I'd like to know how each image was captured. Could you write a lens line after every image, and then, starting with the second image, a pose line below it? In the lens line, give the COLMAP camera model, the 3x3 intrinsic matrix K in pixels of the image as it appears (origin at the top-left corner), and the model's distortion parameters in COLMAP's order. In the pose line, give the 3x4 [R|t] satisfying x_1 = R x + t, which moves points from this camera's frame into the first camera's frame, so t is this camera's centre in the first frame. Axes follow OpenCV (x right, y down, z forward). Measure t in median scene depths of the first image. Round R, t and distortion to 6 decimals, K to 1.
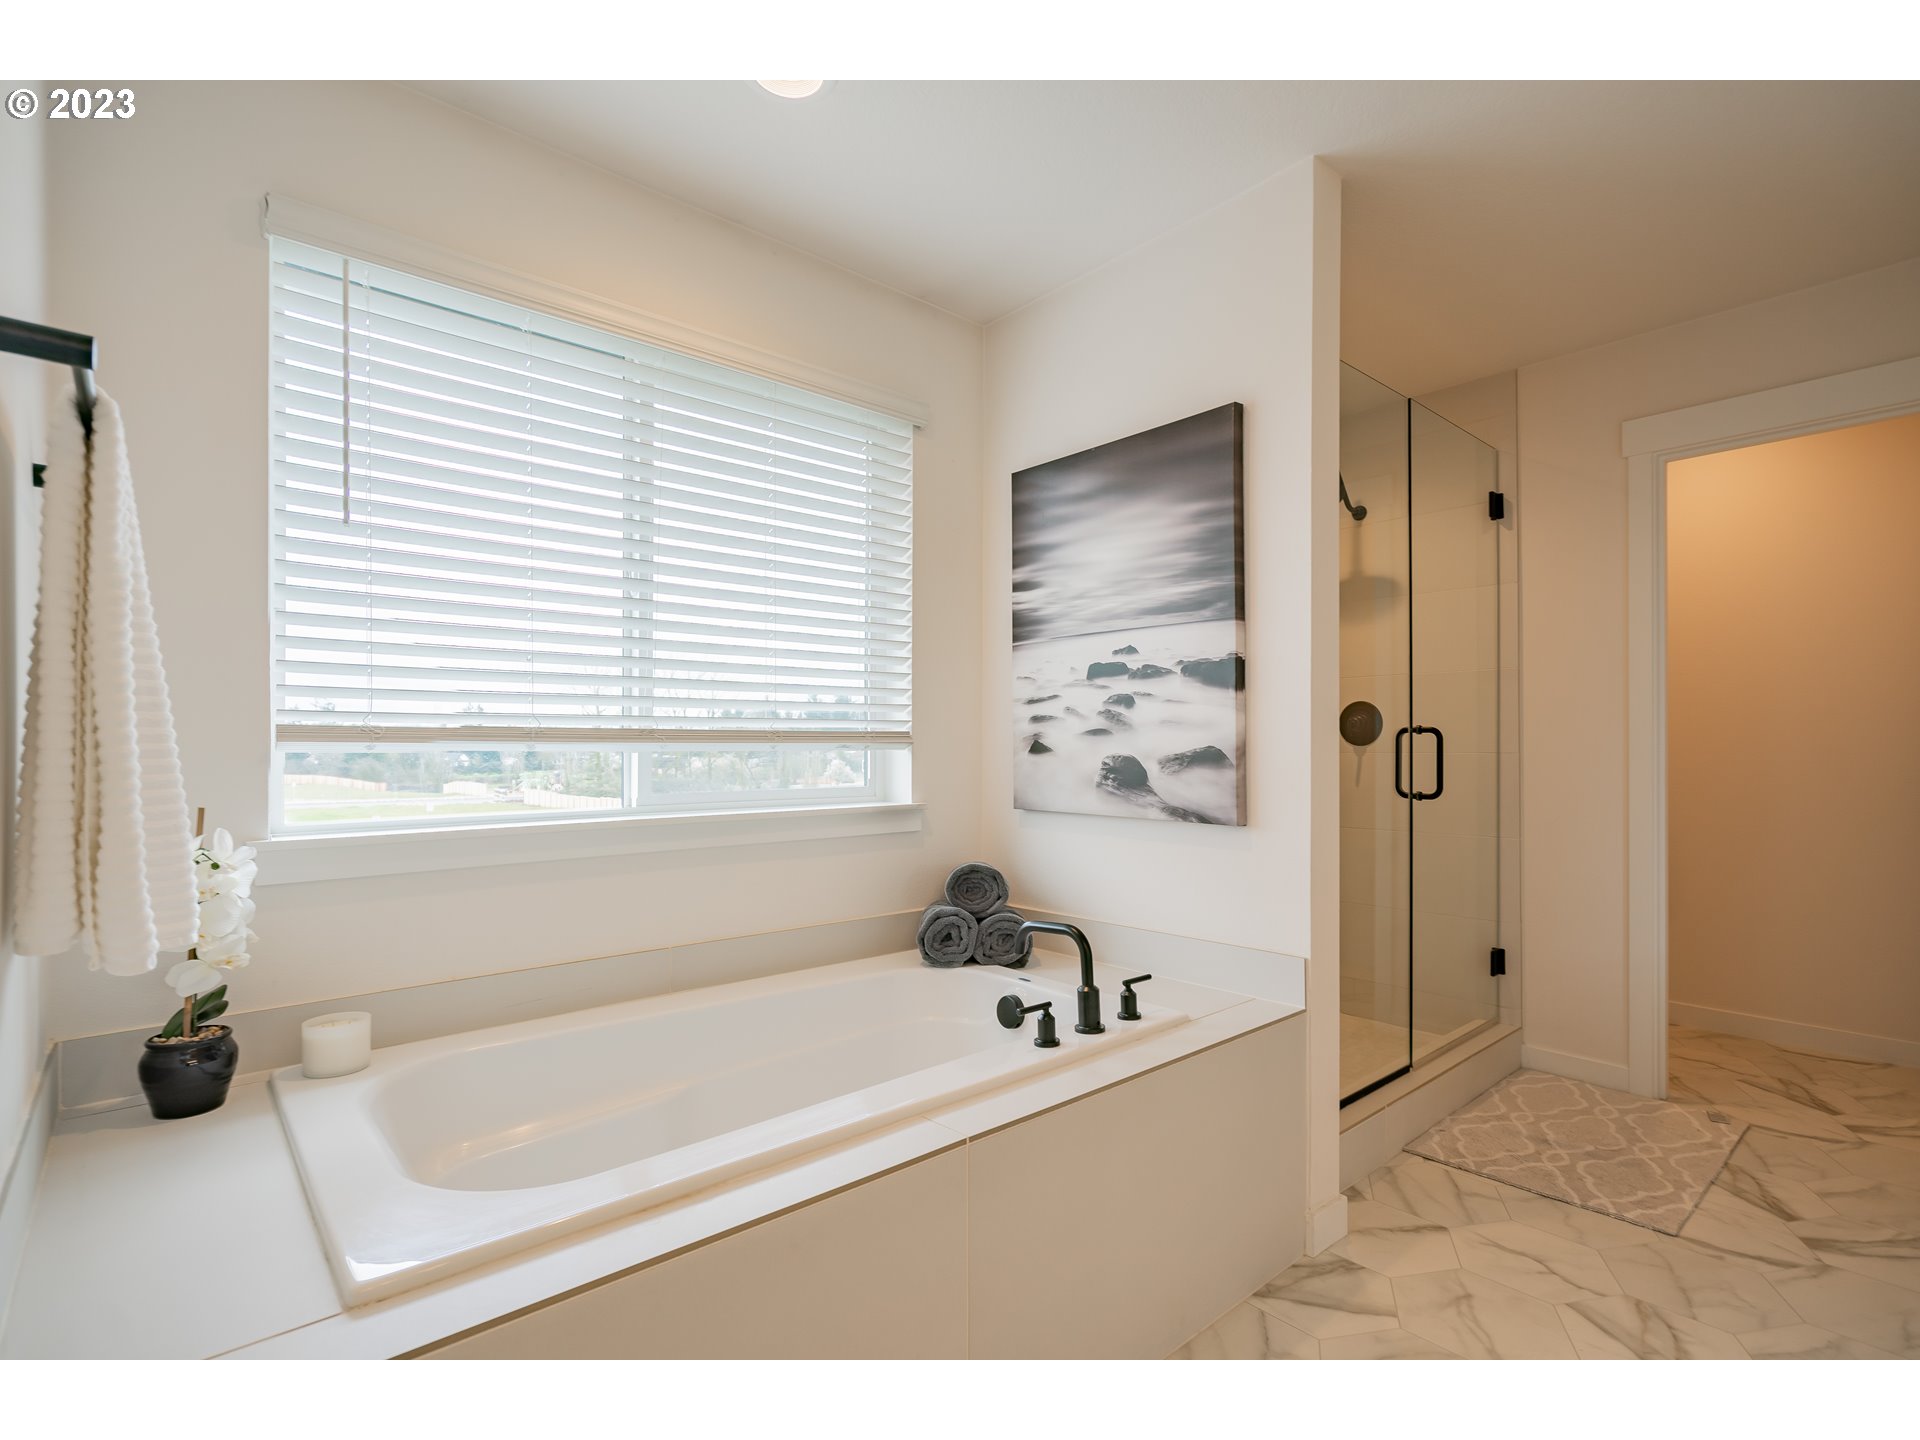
lens RADIAL K [[900.0, 0, 968.8], [0, 900.0, 730.7], [0, 0, 1]] dist [-0.001111, -0.000384]
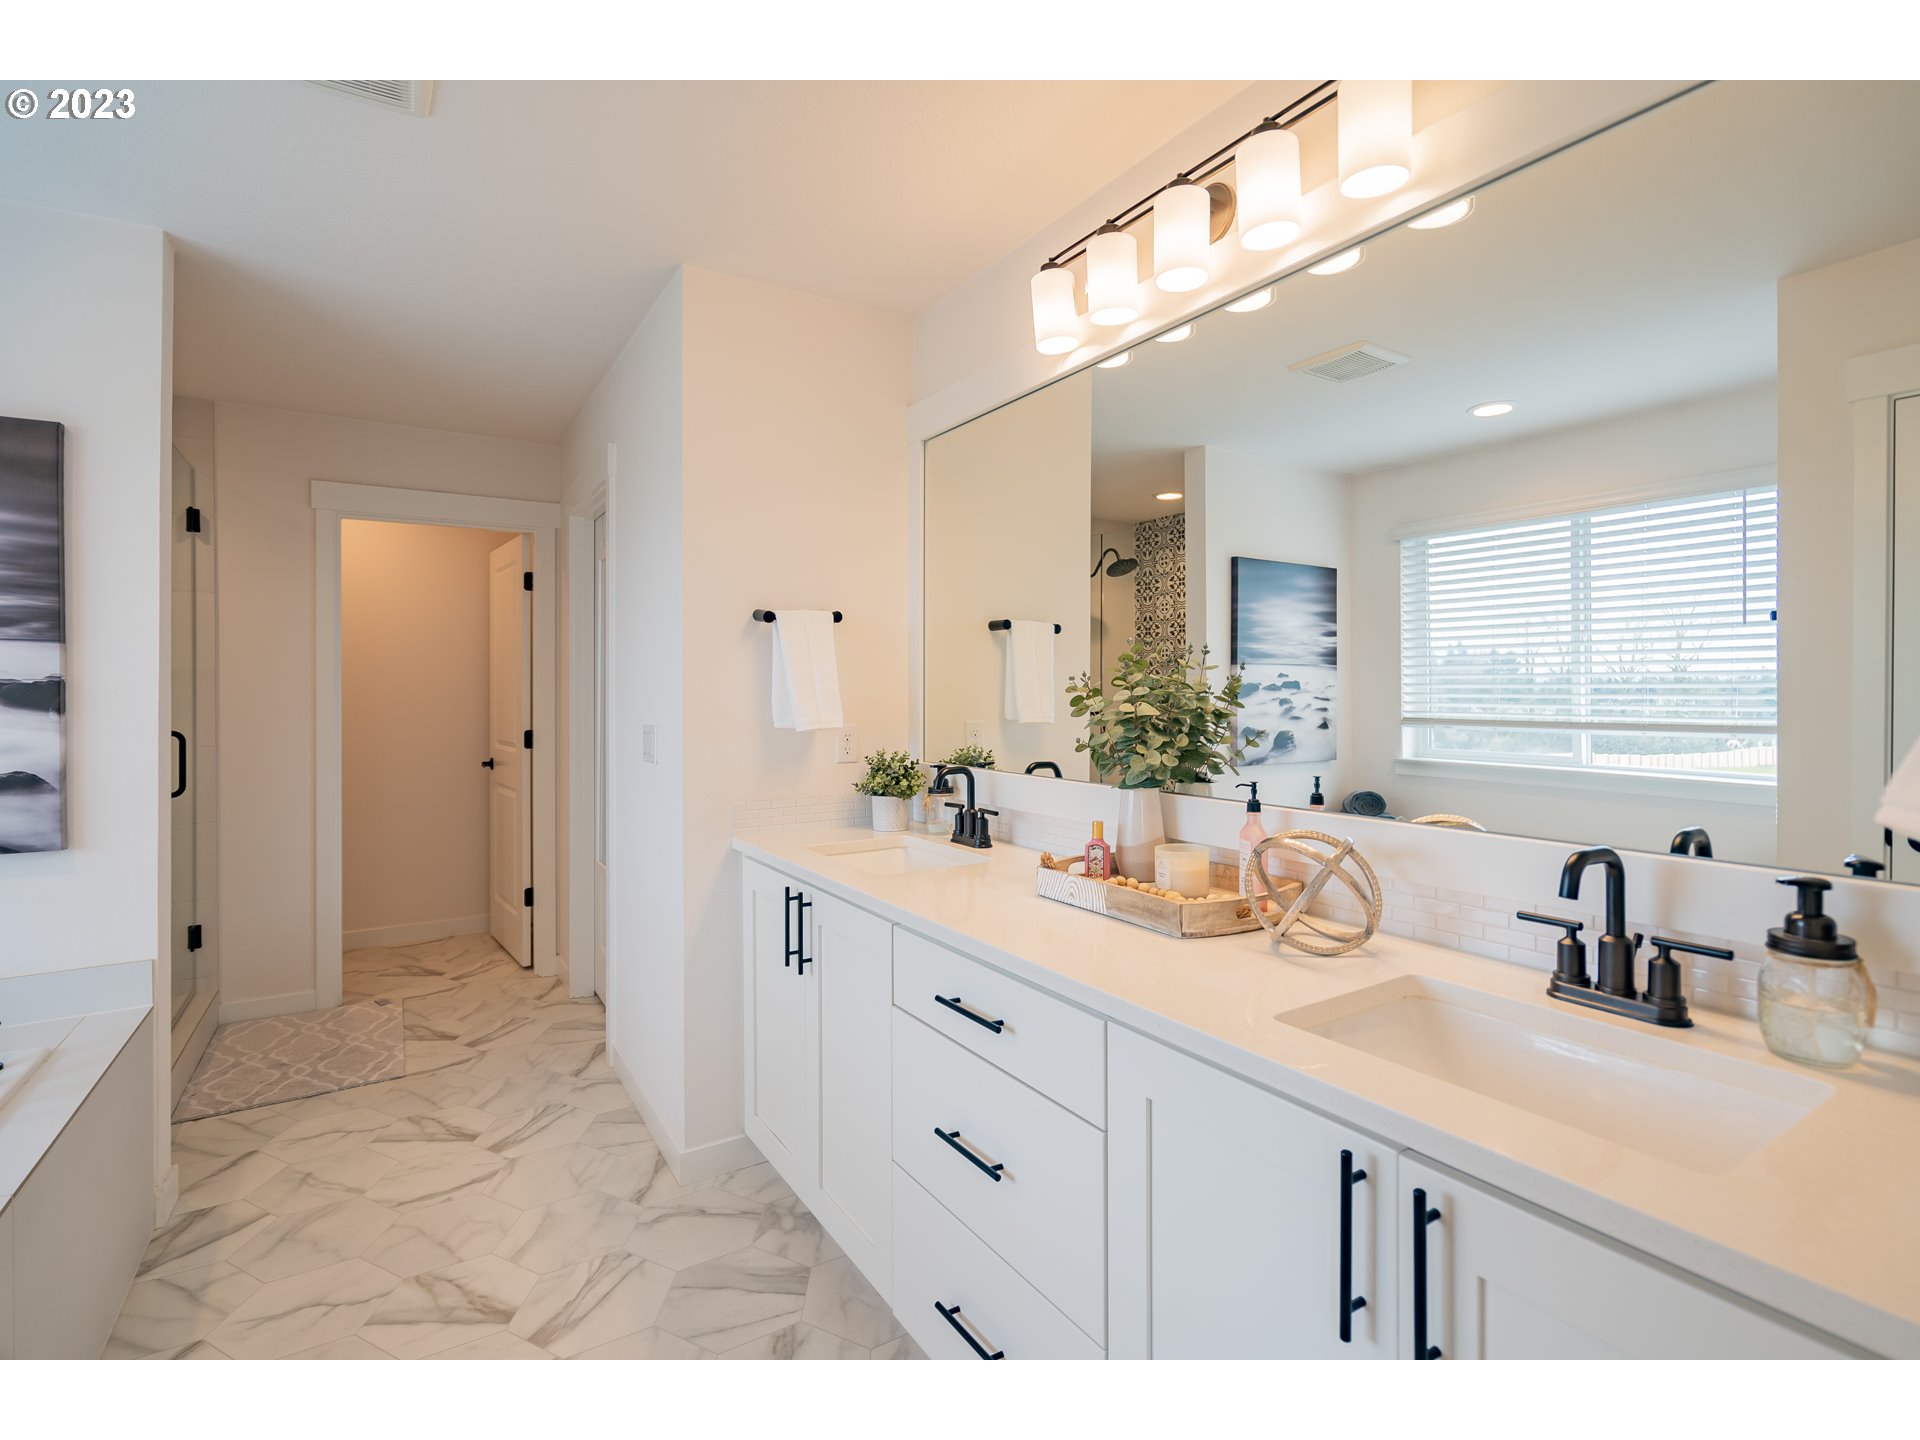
lens RADIAL K [[925.1, 0, 984.5], [0, 925.1, 778.4], [0, 0, 1]] dist [-0.003286, -0.000117]
pose [[0.139513, -0.095303, 0.985623, -0.464814], [-0.011950, 0.995123, 0.097913, -0.070605], [-0.990148, -0.025438, 0.137694, -0.115894]]
